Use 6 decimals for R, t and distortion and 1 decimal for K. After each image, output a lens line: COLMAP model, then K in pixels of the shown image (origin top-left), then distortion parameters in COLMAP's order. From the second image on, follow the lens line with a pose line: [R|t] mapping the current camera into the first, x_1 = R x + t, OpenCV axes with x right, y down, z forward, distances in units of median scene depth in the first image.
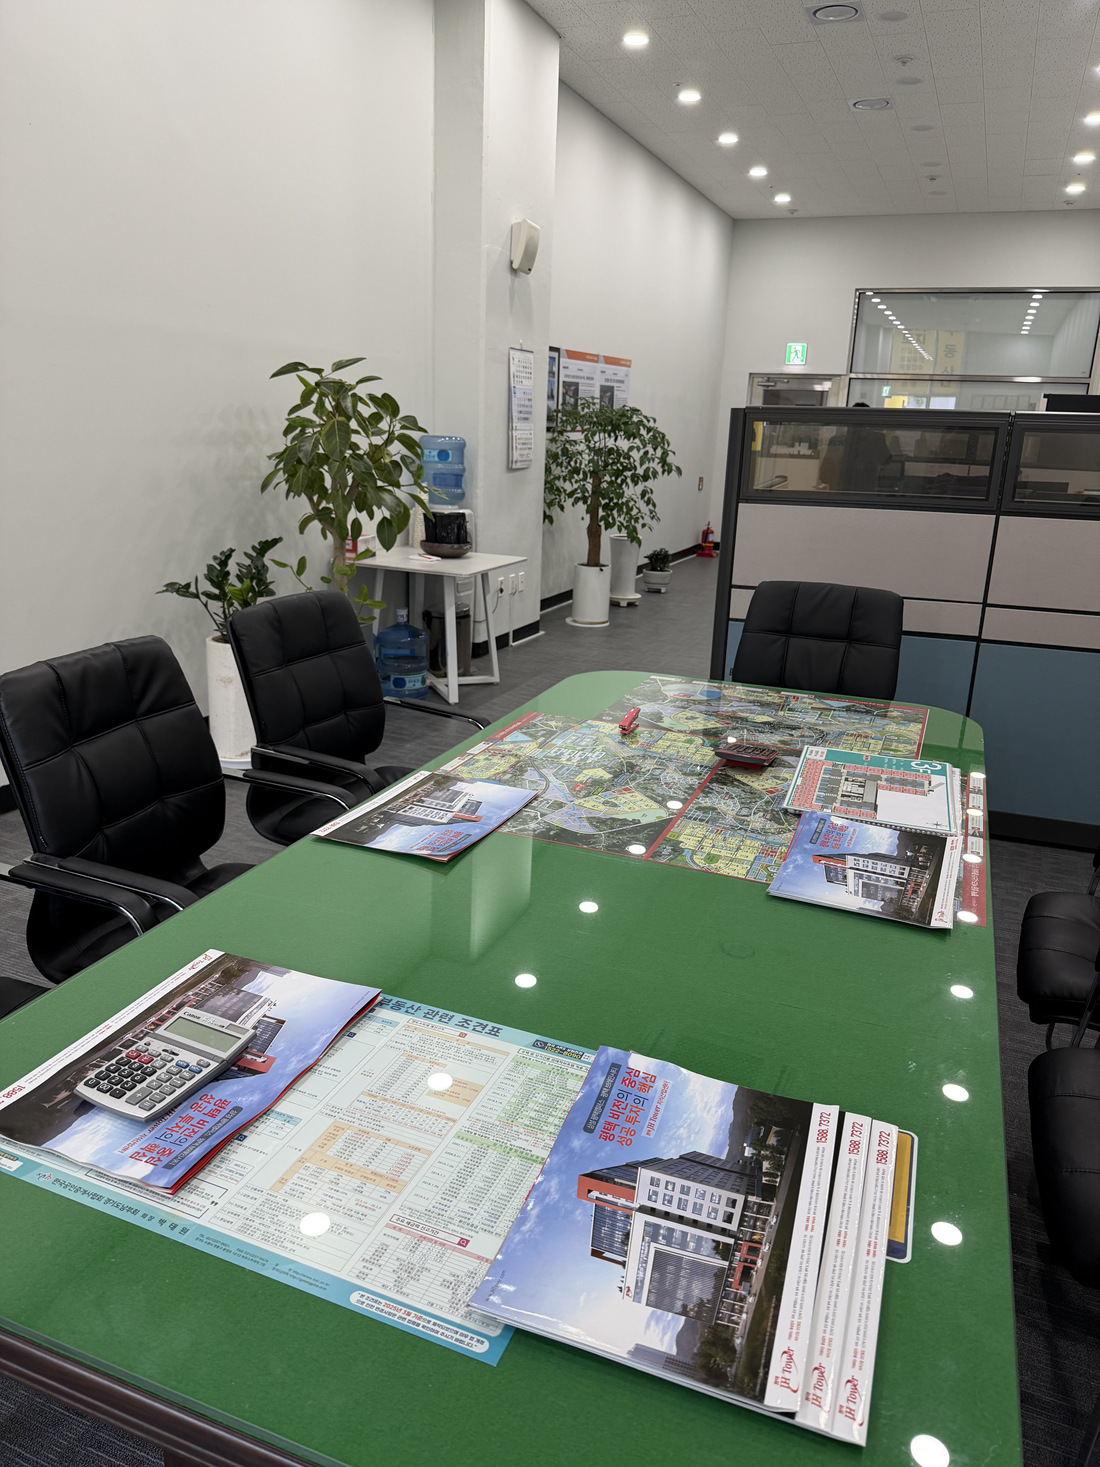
lens RADIAL K [[1043.5, 0, 550.0], [0, 1043.5, 733.5], [0, 0, 1]] dist [0.060617, -0.079368]
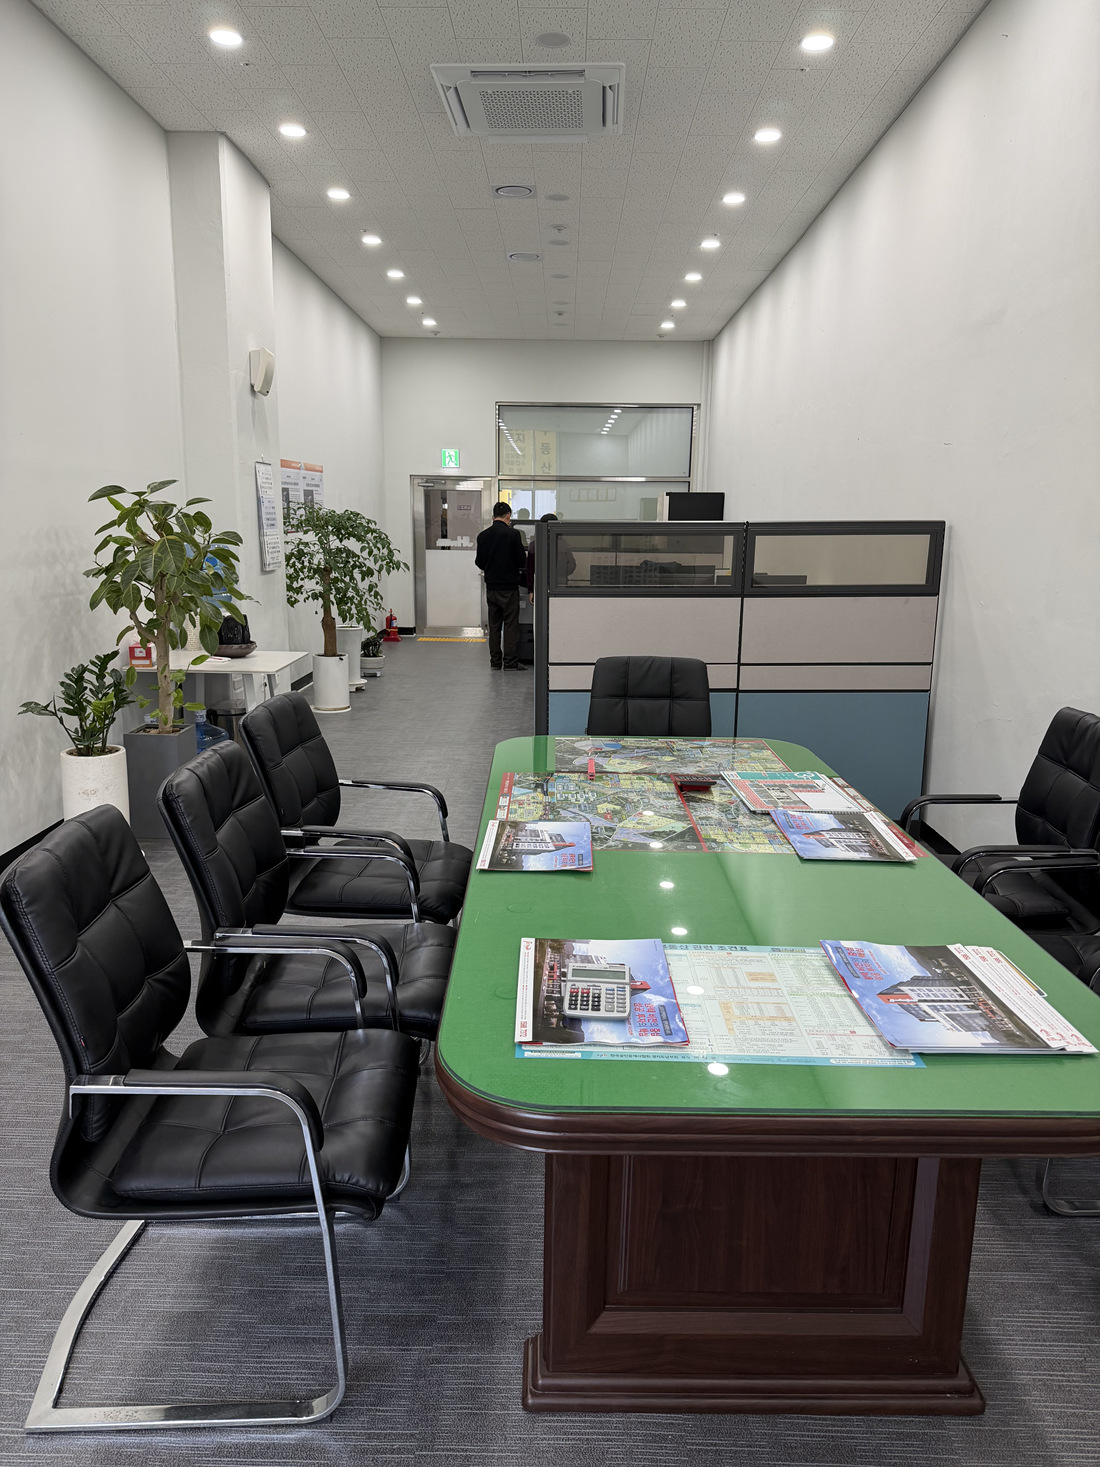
lens RADIAL K [[1023.2, 0, 550.0], [0, 1023.2, 733.5], [0, 0, 1]] dist [0.145966, -0.241697]
pose [[0.931841, -0.099784, 0.348877, -0.302223], [0.125486, 0.990742, -0.051803, 0.002462], [-0.340478, 0.092051, 0.935736, -0.140567]]
